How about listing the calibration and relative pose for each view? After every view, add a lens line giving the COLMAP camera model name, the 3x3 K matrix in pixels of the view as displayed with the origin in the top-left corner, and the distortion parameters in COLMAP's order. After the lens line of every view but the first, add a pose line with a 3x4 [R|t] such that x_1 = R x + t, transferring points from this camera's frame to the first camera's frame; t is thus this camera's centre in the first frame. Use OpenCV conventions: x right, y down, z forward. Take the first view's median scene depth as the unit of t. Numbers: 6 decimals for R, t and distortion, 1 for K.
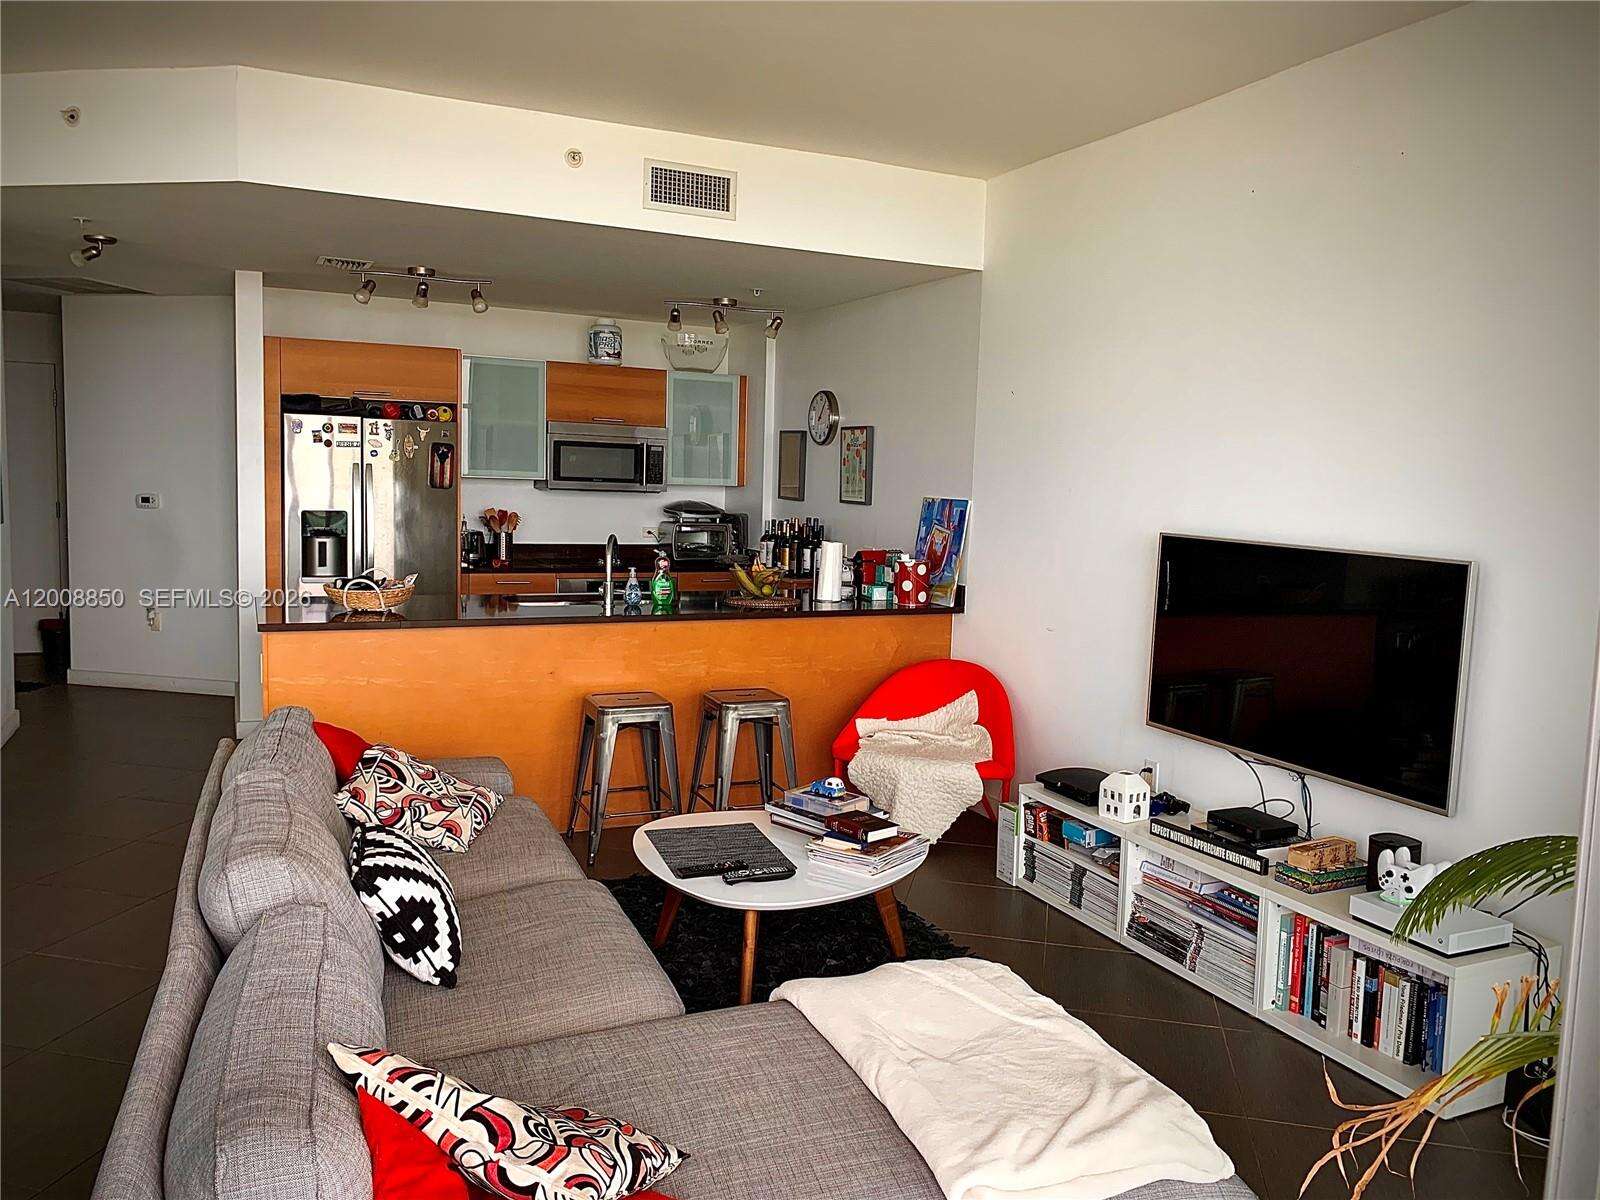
lens RADIAL K [[1178.4, 0, 800.0], [0, 1178.4, 600.0], [0, 0, 1]] dist [0.003997, 0.004210]
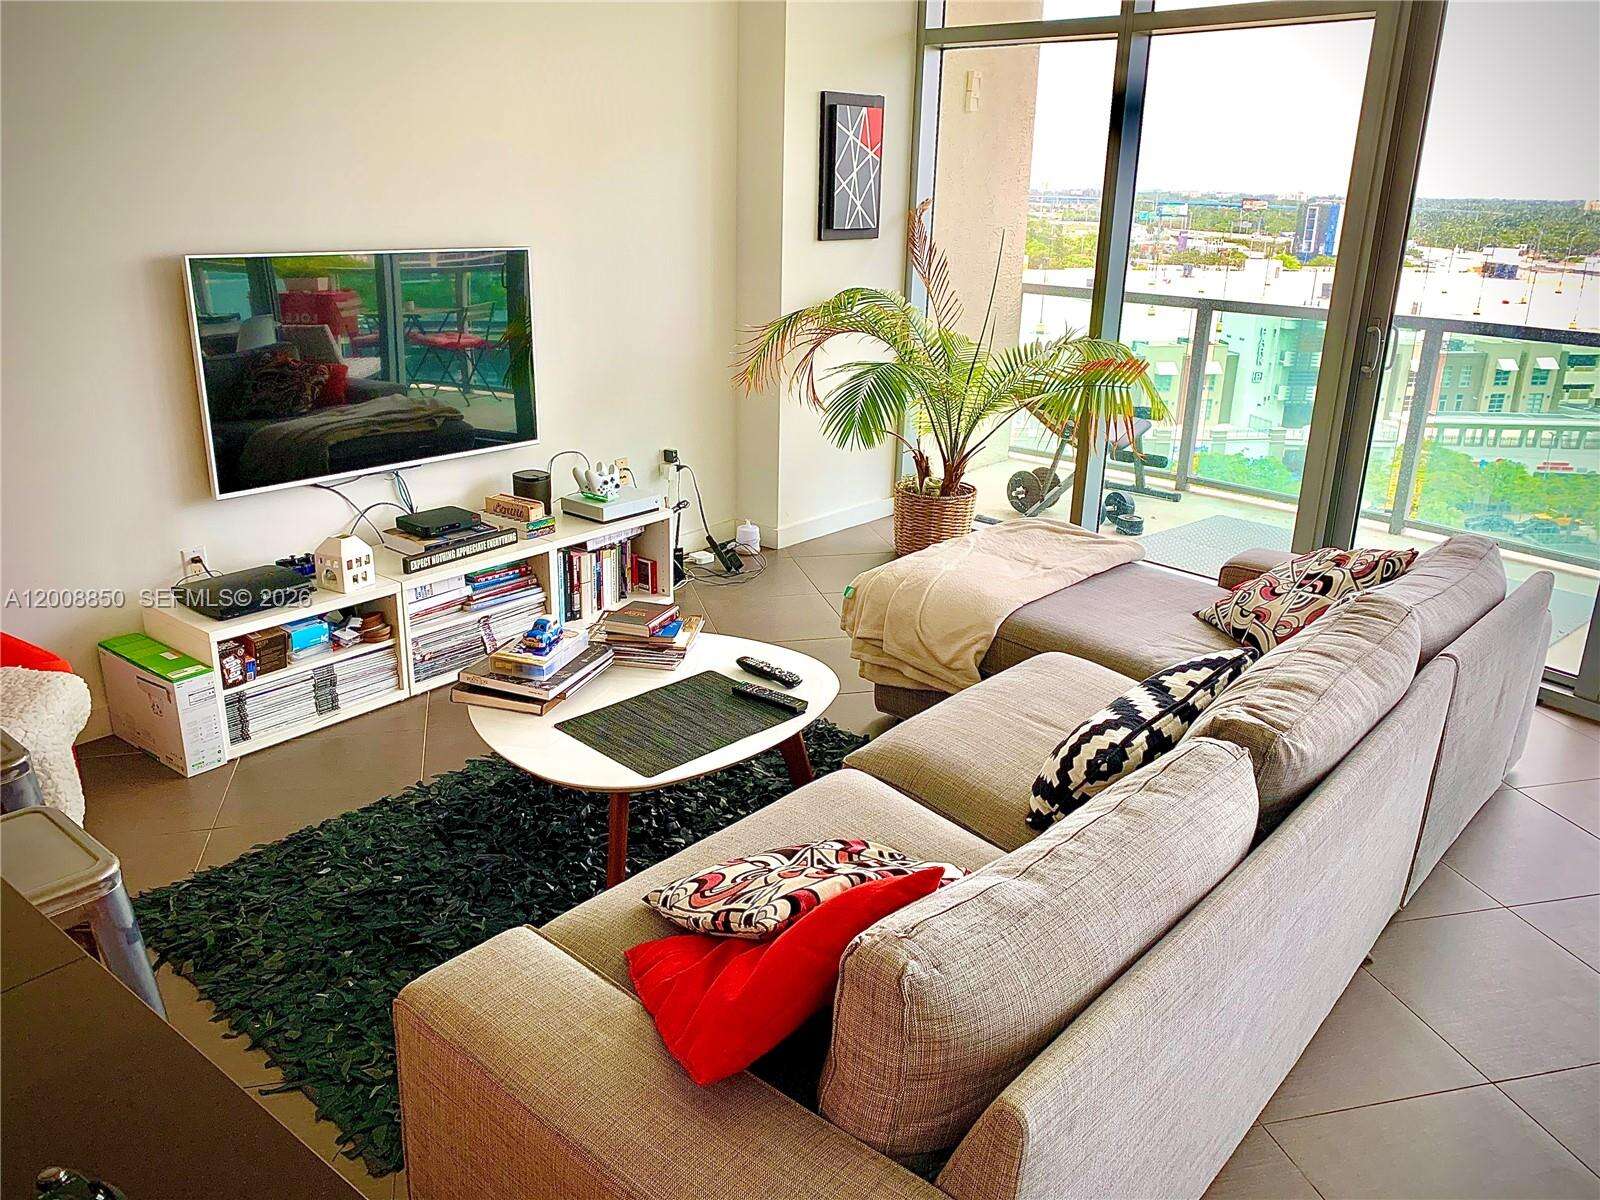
lens RADIAL K [[1178.4, 0, 800.0], [0, 1178.4, 600.0], [0, 0, 1]] dist [0.003997, 0.004210]
pose [[-0.415027, -0.343812, 0.842346, -0.659769], [0.066069, 0.912015, 0.404800, -0.151449], [-0.907407, 0.223656, -0.355796, 1.079271]]
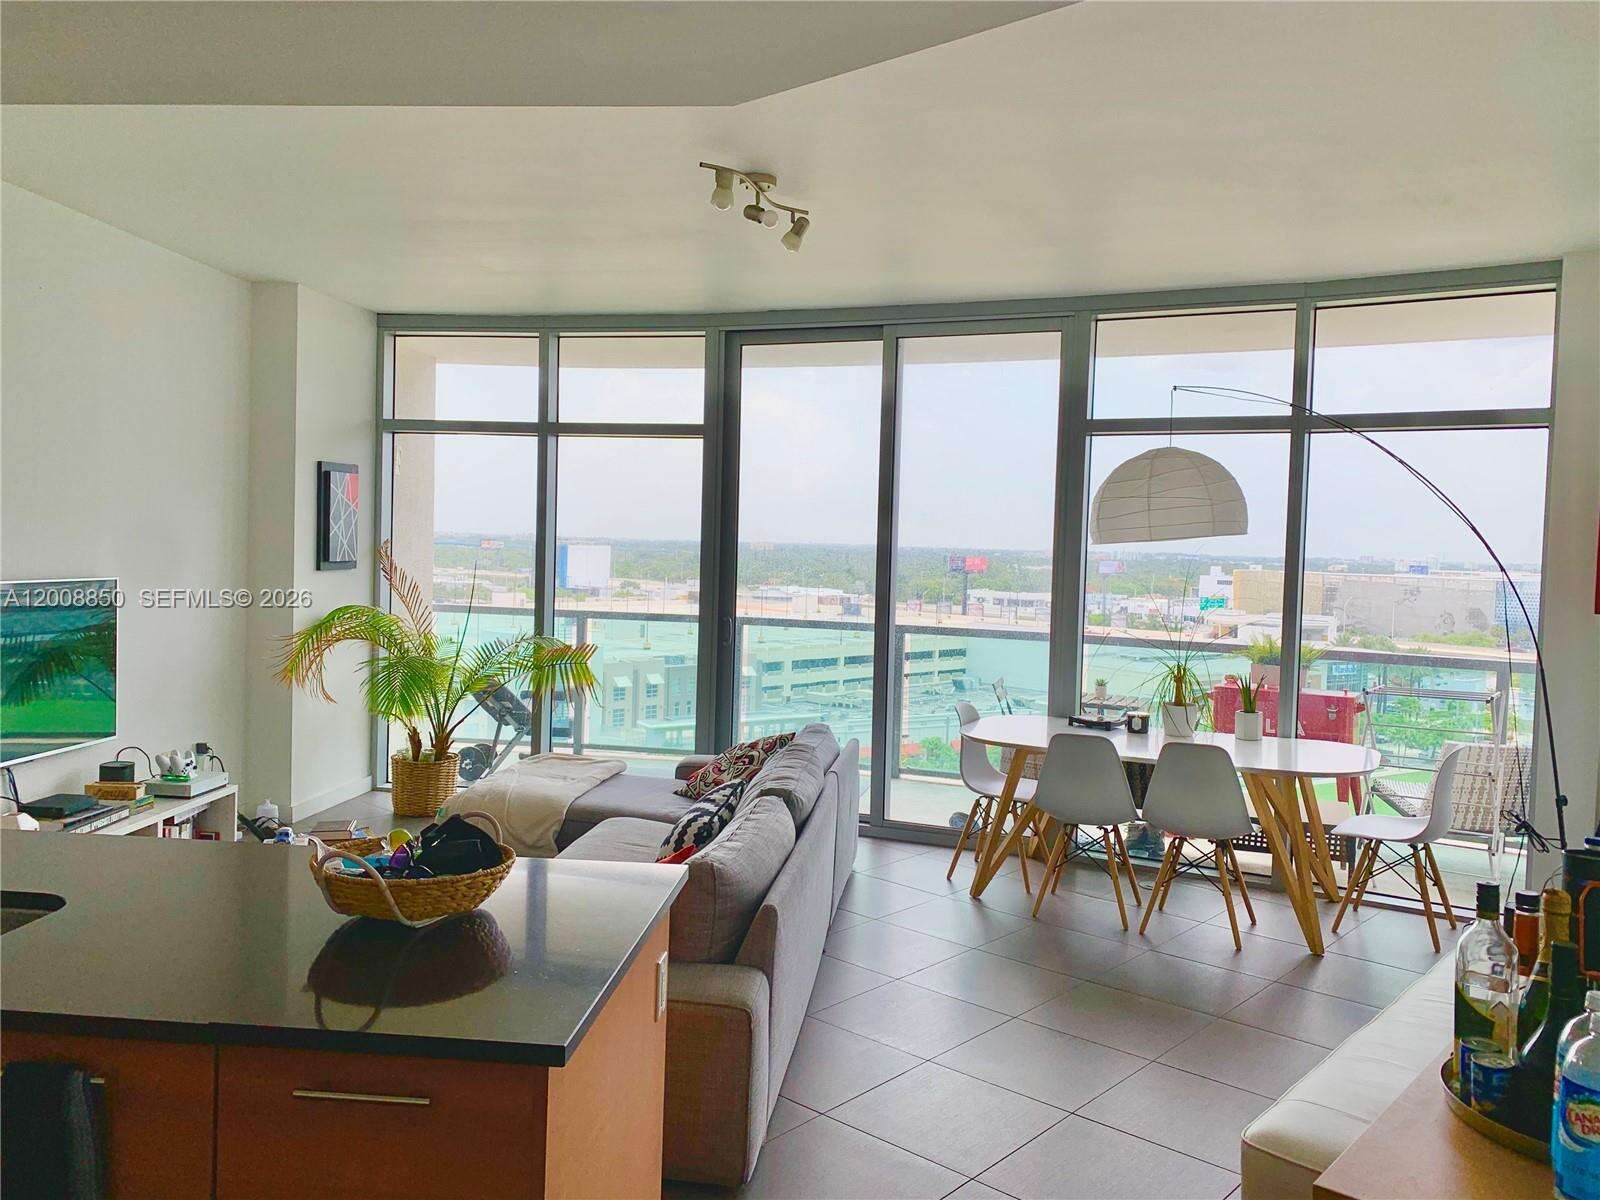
lens RADIAL K [[1210.4, 0, 800.0], [0, 1210.4, 600.0], [0, 0, 1]] dist [0.001115, 0.001394]
pose [[-0.859207, -0.085575, 0.504420, -0.871623], [-0.004868, 0.987236, 0.159192, -0.217374], [-0.511605, 0.134323, -0.848657, 1.611839]]
